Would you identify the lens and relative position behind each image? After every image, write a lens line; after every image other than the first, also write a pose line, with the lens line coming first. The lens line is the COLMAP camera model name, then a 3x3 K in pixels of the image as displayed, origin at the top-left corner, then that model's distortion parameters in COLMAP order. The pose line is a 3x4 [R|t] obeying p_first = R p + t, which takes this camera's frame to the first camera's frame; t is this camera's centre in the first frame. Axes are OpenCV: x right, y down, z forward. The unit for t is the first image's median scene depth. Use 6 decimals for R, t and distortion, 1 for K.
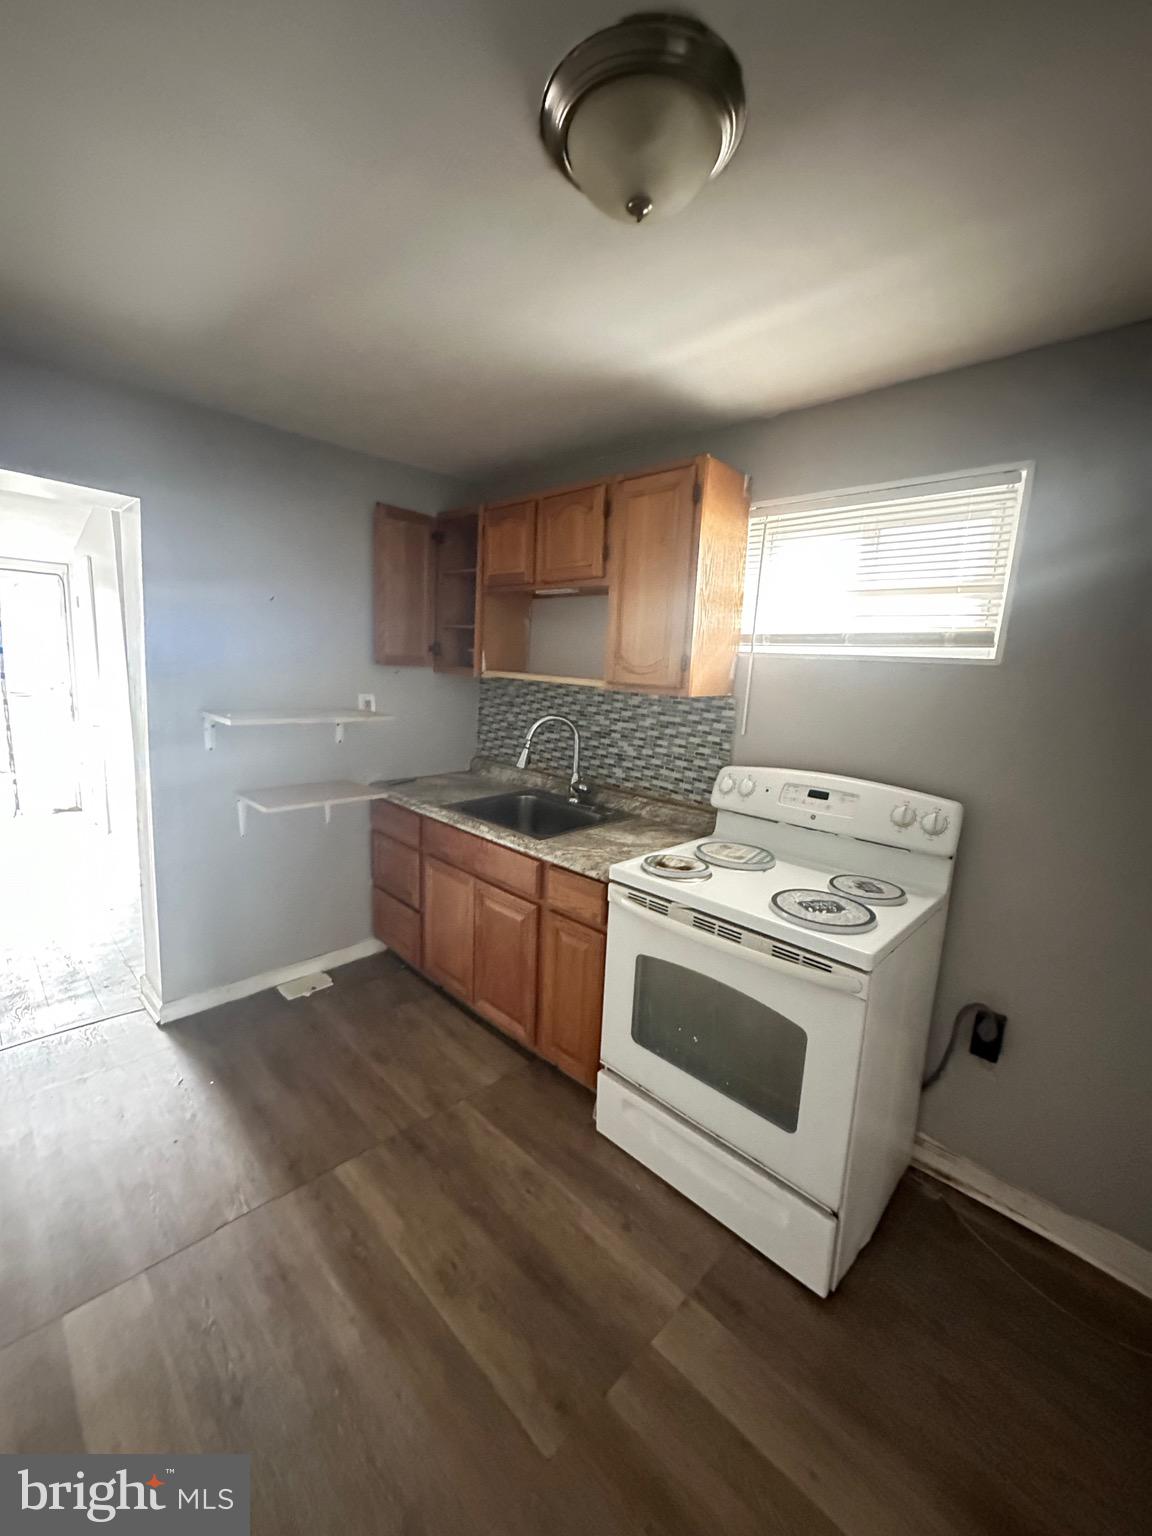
lens RADIAL K [[609.7, 0, 575.7], [0, 609.7, 766.6], [0, 0, 1]] dist [0.001565, -0.000216]
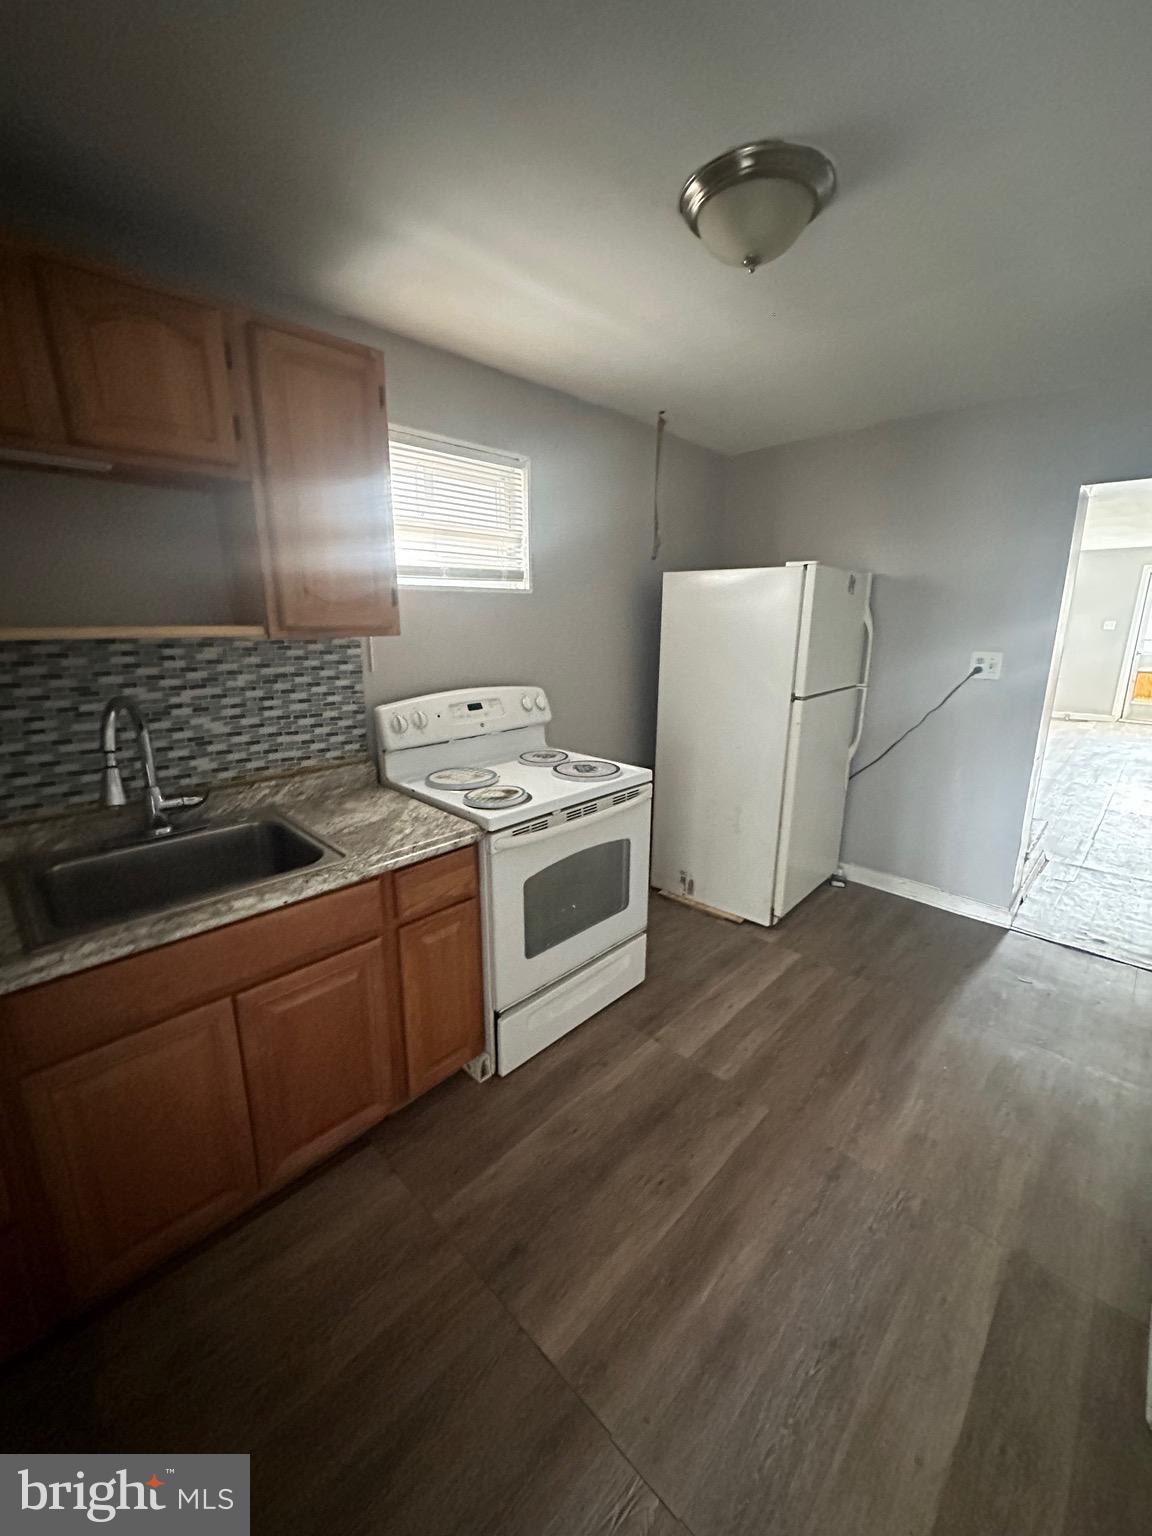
lens RADIAL K [[609.7, 0, 574.7], [0, 609.7, 763.3], [0, 0, 1]] dist [0.001565, -0.000216]
pose [[0.002804, -0.292111, 0.956380, -0.641241], [0.160950, 0.944047, 0.287872, -0.133145], [-0.986959, 0.153123, 0.049662, 0.625523]]
